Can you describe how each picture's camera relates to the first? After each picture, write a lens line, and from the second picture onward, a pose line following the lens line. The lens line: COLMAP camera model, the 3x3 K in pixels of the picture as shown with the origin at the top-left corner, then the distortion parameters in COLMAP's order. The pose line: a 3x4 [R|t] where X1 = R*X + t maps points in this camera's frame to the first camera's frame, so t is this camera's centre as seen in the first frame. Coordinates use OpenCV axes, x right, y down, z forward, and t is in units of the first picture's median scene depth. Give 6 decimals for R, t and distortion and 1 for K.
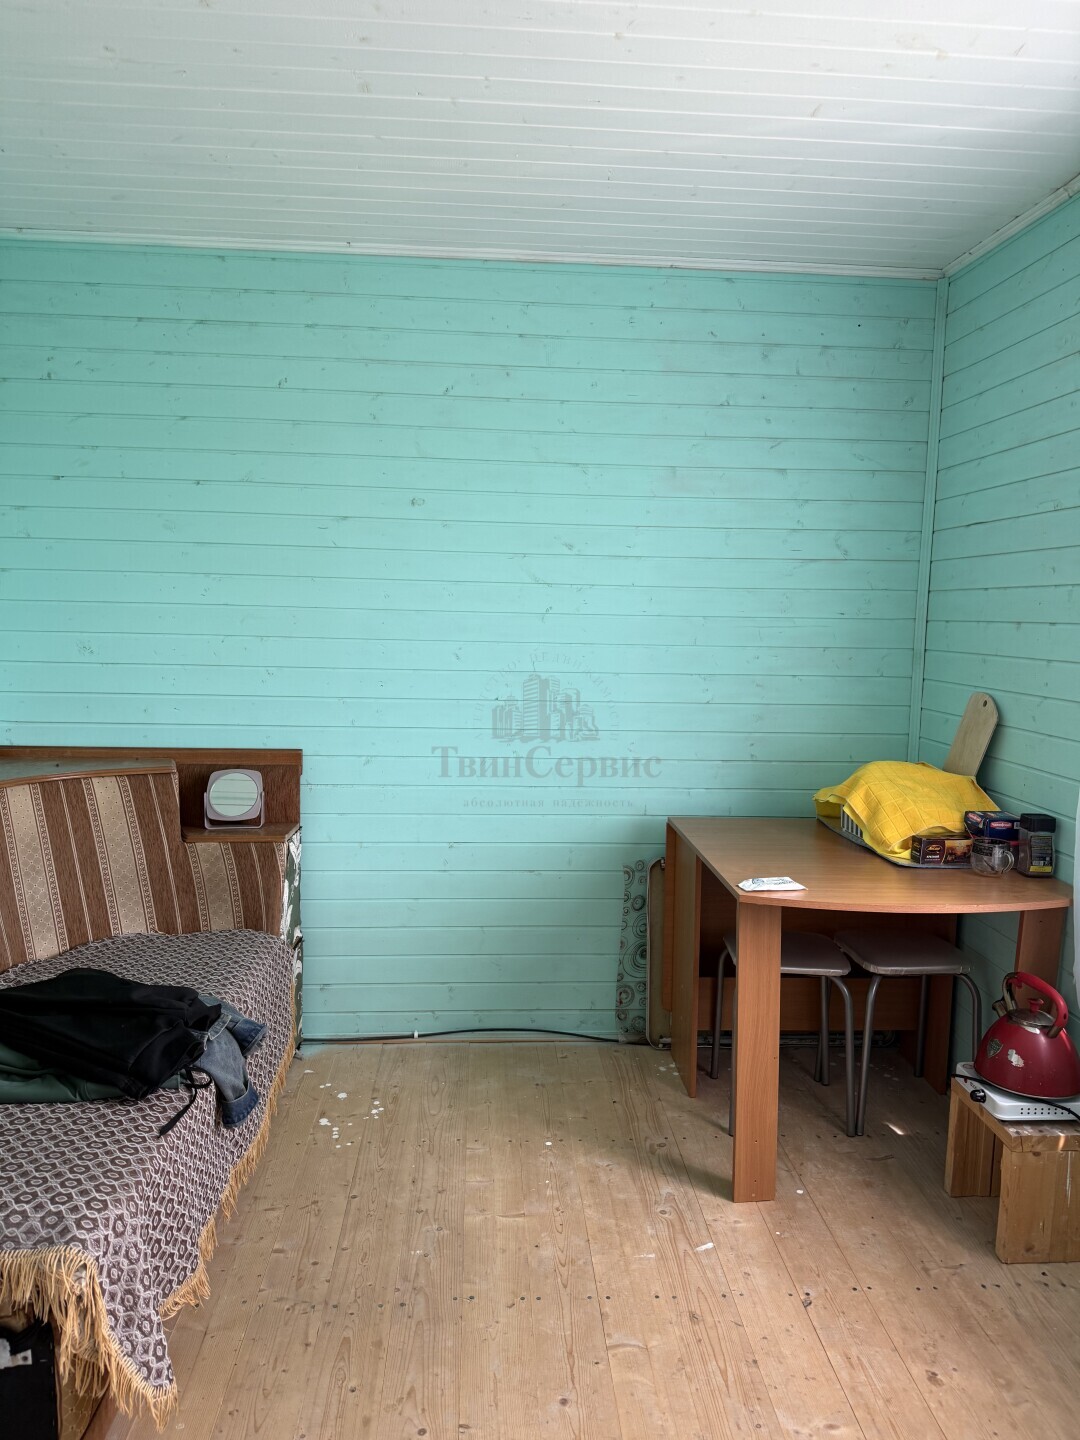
lens RADIAL K [[1020.0, 0, 537.6], [0, 1020.0, 706.8], [0, 0, 1]] dist [0.018500, -0.021800]
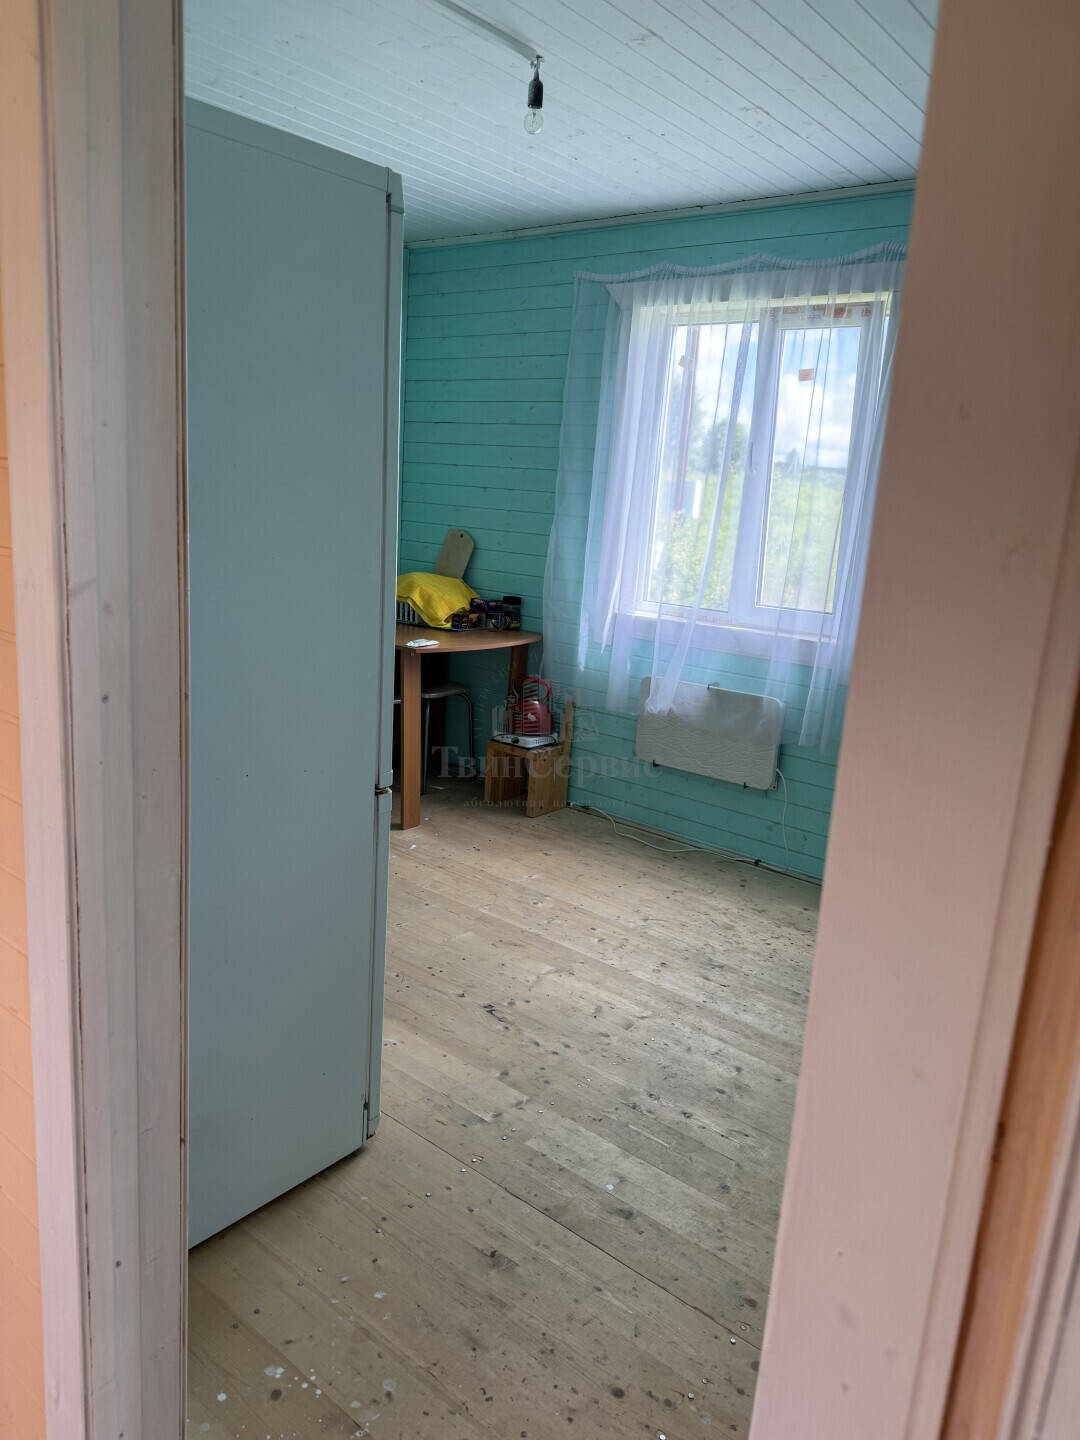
lens RADIAL K [[1020.0, 0, 539.5], [0, 1020.0, 726.2], [0, 0, 1]] dist [0.018500, -0.021800]
pose [[0.669831, -0.140708, 0.729060, -0.820681], [0.014686, 0.984199, 0.176457, 0.012301], [-0.742369, -0.107489, 0.661313, -0.265557]]
